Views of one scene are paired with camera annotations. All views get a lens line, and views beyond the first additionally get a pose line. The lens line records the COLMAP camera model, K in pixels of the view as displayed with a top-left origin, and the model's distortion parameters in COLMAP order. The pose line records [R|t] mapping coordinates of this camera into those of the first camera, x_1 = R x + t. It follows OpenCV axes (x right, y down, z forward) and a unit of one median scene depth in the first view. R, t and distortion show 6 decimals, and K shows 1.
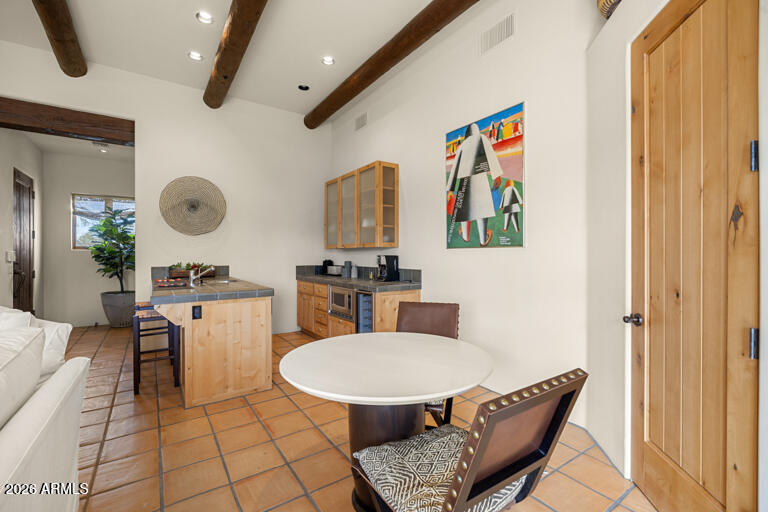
lens RADIAL K [[336.8, 0, 385.6], [0, 336.8, 254.6], [0, 0, 1]] dist [-0.000869, 0.000007]
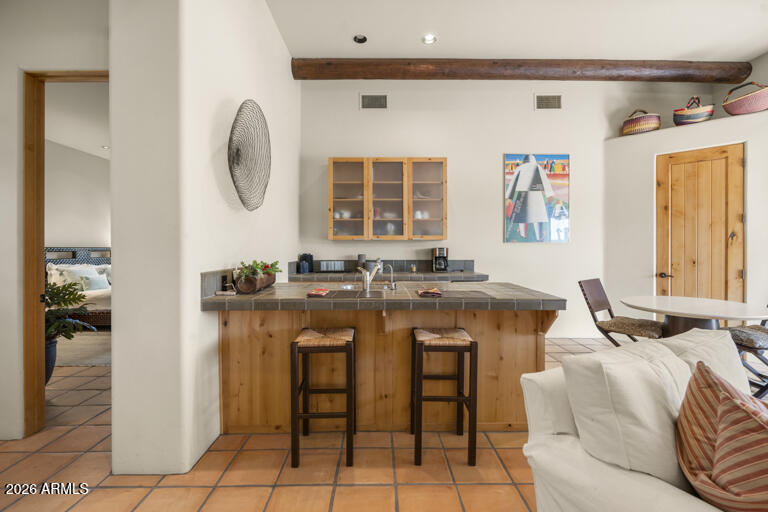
lens RADIAL K [[336.8, 0, 384.5], [0, 336.8, 248.5], [0, 0, 1]] dist [-0.000869, 0.000007]
pose [[0.558990, -0.005176, 0.829159, -1.236942], [-0.001707, 0.999971, 0.007393, -0.003796], [-0.829173, -0.005548, 0.558965, 0.703952]]
